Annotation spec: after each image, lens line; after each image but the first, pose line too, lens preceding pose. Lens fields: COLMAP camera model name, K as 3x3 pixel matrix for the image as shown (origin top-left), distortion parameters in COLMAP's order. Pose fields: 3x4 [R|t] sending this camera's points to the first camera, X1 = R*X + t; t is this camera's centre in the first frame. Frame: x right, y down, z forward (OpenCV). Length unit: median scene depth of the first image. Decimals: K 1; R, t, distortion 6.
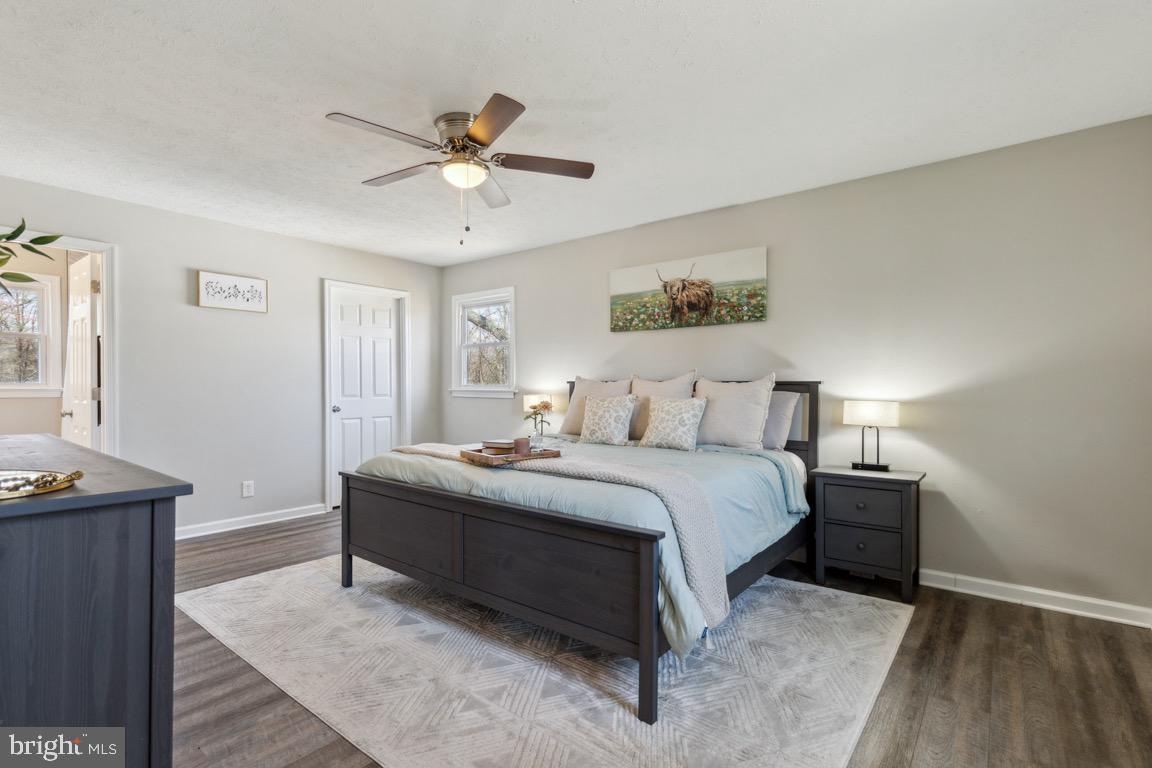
lens RADIAL K [[553.1, 0, 571.7], [0, 553.1, 406.1], [0, 0, 1]] dist [0.000951, -0.000062]
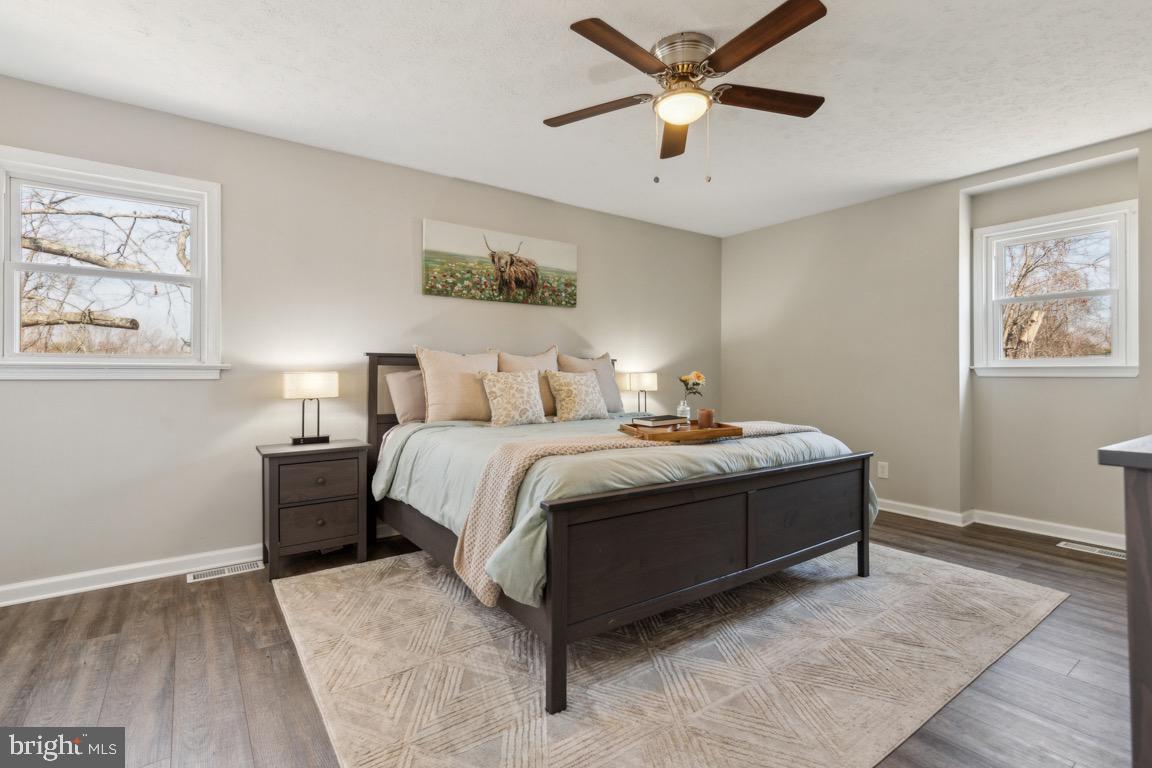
lens RADIAL K [[527.7, 0, 568.9], [0, 527.7, 390.9], [0, 0, 1]] dist [0.001266, -0.000183]
pose [[0.275362, -0.040934, 0.960469, -0.684206], [0.025656, 0.999050, 0.035223, -0.013211], [-0.960998, 0.014942, 0.276151, 0.630721]]
